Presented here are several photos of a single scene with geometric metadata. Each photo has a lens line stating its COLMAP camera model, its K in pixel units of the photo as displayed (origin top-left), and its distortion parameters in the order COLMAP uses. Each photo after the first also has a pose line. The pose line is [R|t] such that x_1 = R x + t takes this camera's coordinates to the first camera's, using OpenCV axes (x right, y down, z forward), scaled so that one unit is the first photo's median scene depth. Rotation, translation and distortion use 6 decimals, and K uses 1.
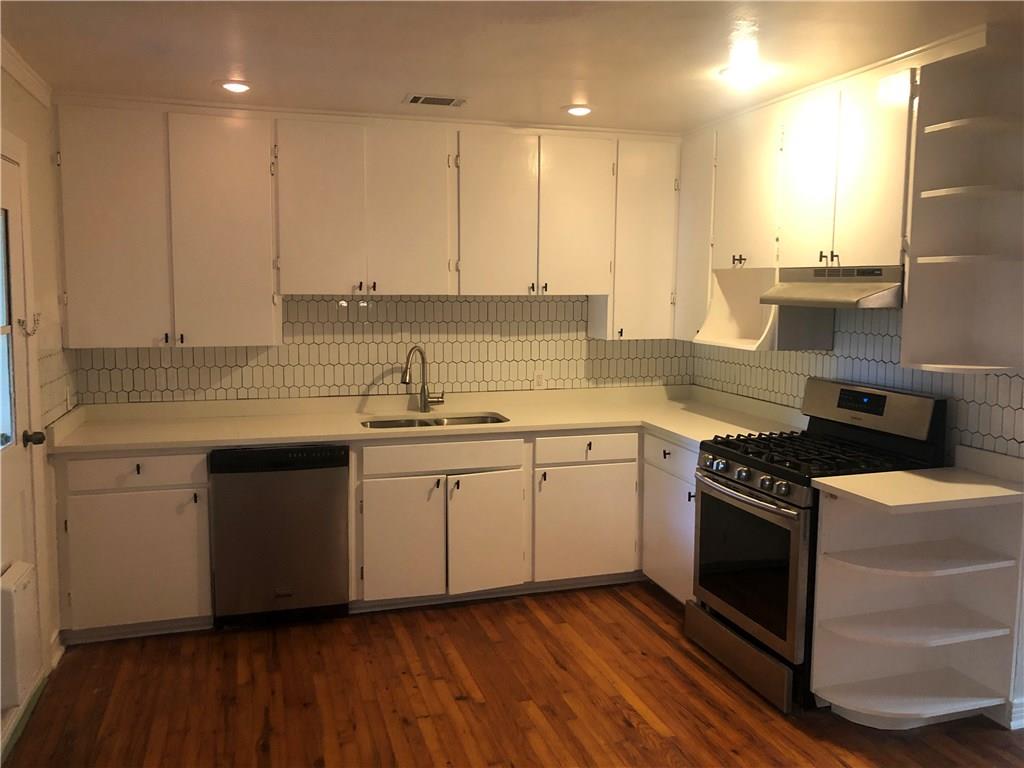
lens RADIAL K [[858.9, 0, 512.0], [0, 858.9, 384.0], [0, 0, 1]] dist [0.131430, -0.207652]
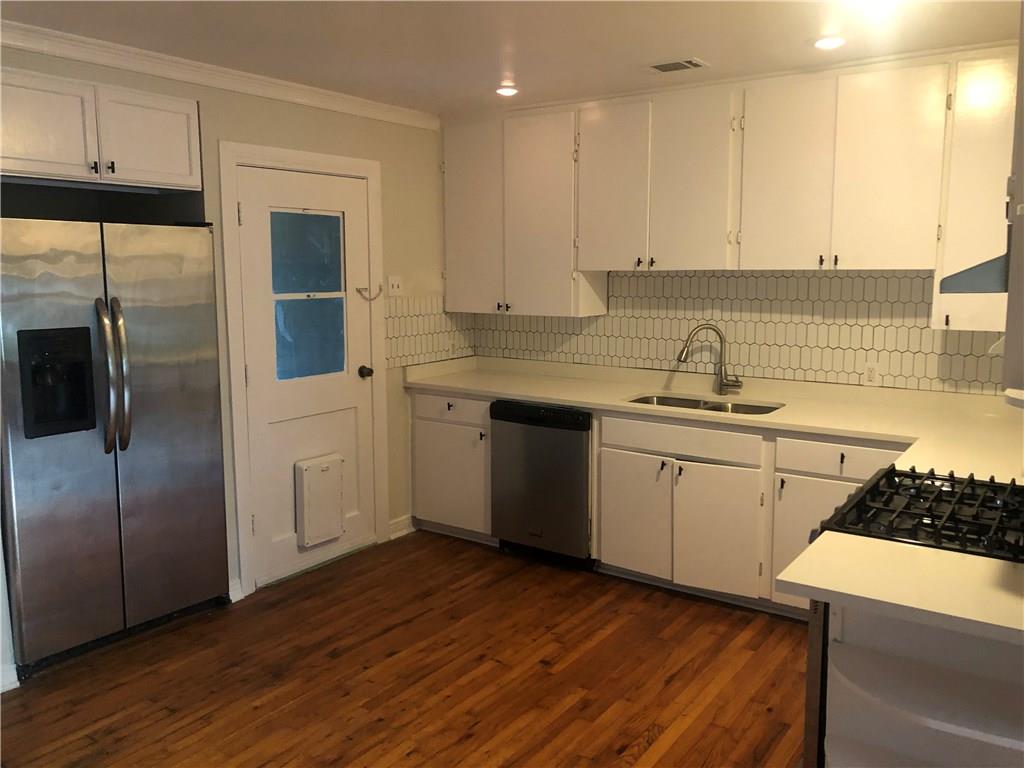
lens RADIAL K [[843.1, 0, 512.0], [0, 843.1, 384.0], [0, 0, 1]] dist [0.050637, -0.002197]
pose [[0.610332, 0.107355, -0.784838, 0.550053], [-0.083100, 0.993984, 0.071341, -0.029595], [0.787775, 0.021679, 0.615581, 0.280748]]
